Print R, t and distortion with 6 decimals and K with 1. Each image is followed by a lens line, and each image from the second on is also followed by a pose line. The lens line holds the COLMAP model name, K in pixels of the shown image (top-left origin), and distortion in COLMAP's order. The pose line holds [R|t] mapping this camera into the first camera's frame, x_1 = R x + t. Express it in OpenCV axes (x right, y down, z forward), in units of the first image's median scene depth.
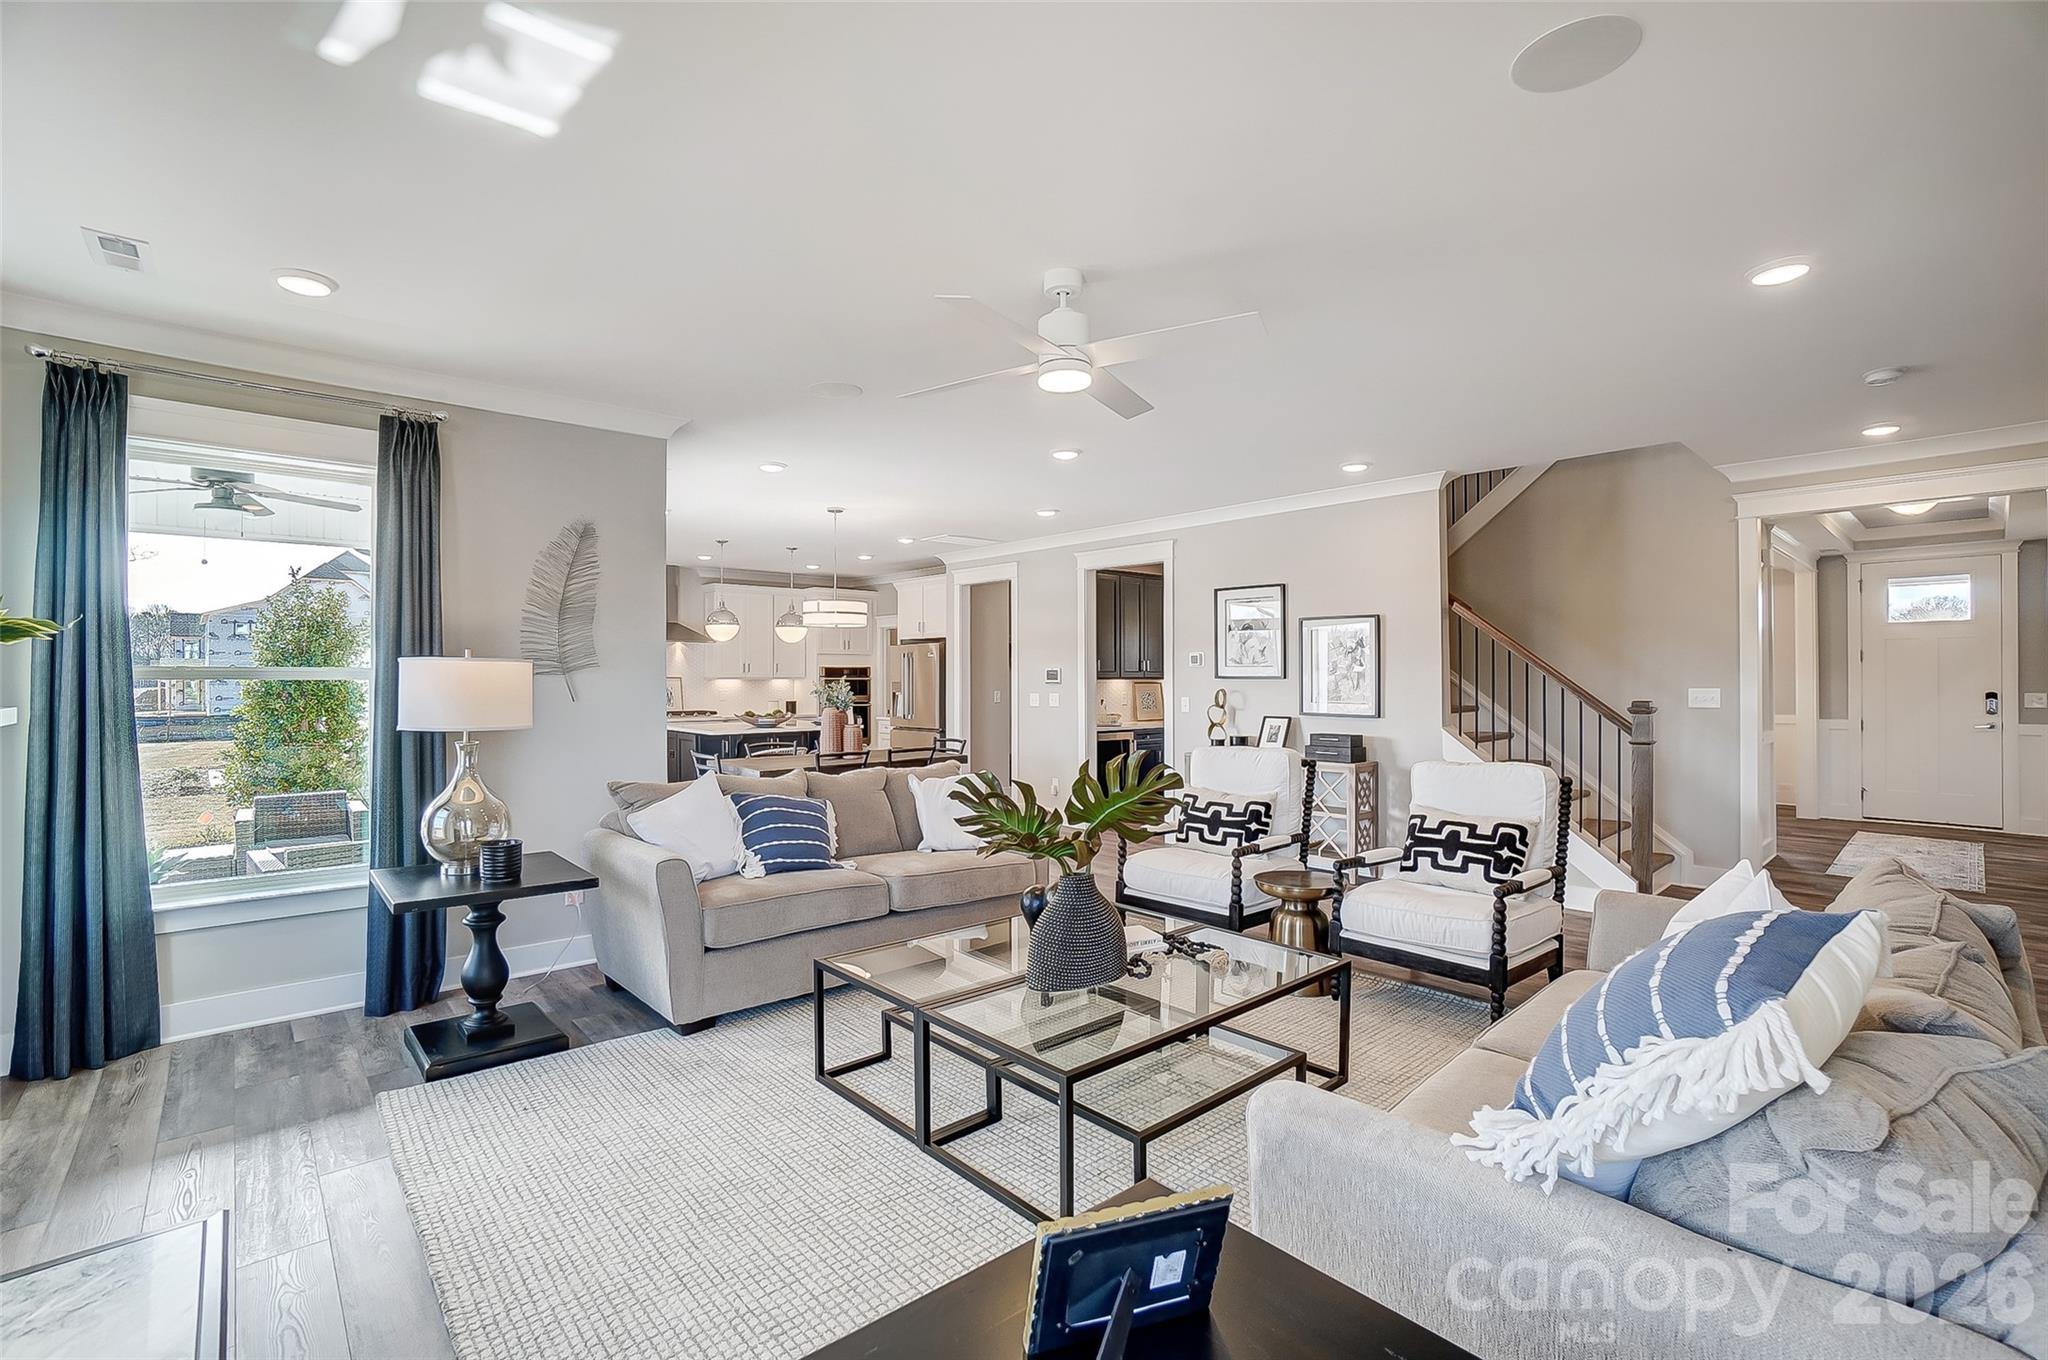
lens RADIAL K [[903.2, 0, 999.9], [0, 903.2, 675.1], [0, 0, 1]] dist [-0.068694, 0.025526]
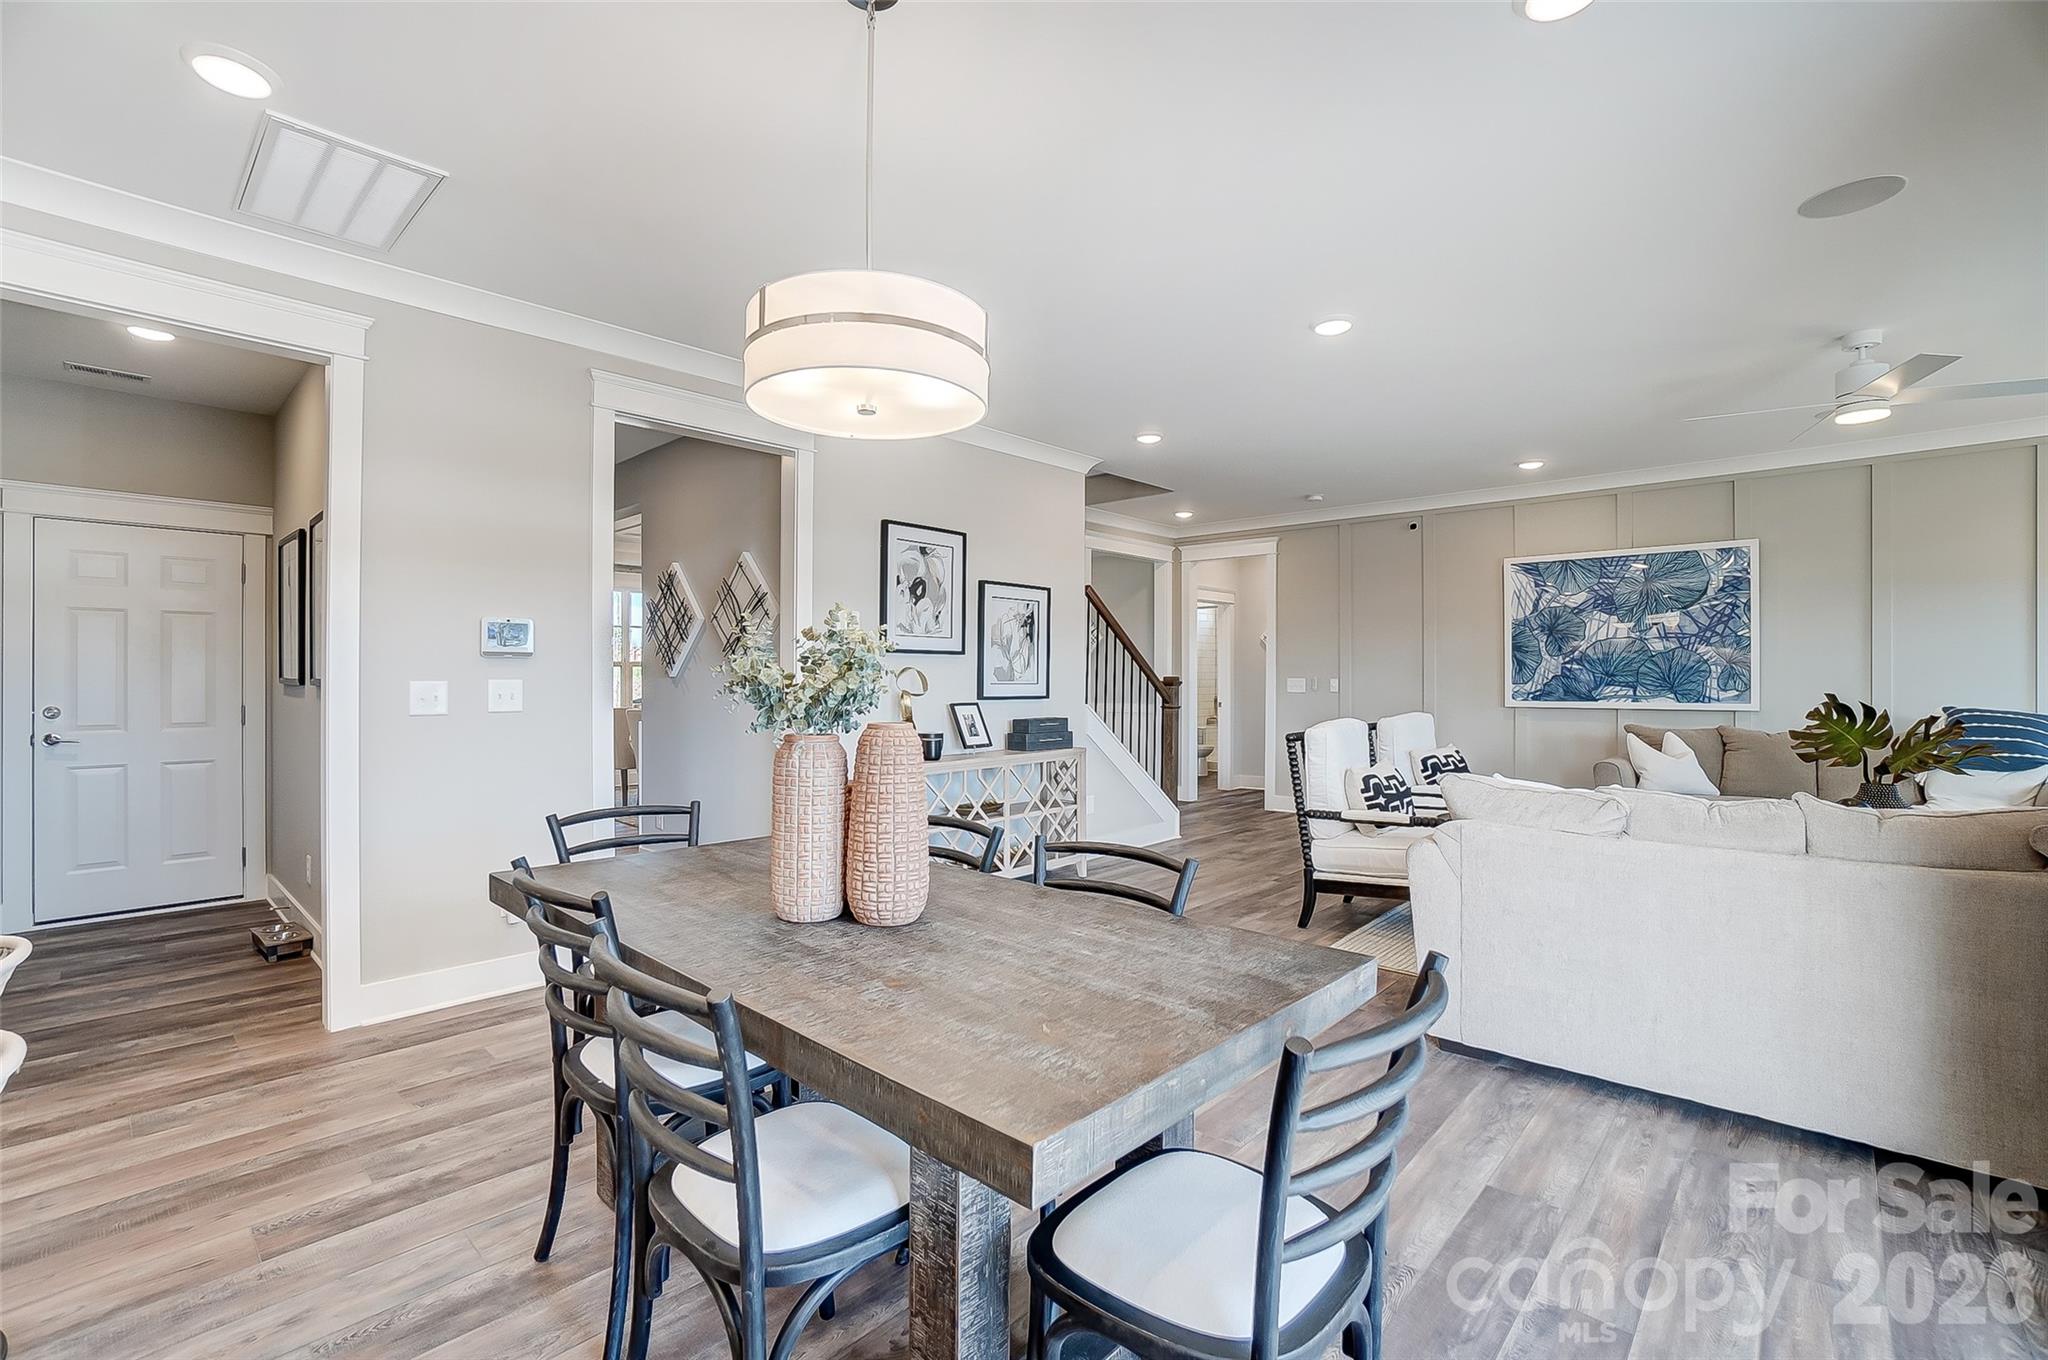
lens RADIAL K [[904.4, 0, 1009.8], [0, 904.4, 675.6], [0, 0, 1]] dist [-0.068888, 0.022629]
pose [[-0.091555, 0.001868, 0.995798, -0.478641], [-0.000462, 0.999998, -0.001919, 0.024691], [-0.995800, -0.000635, -0.091554, 1.046678]]
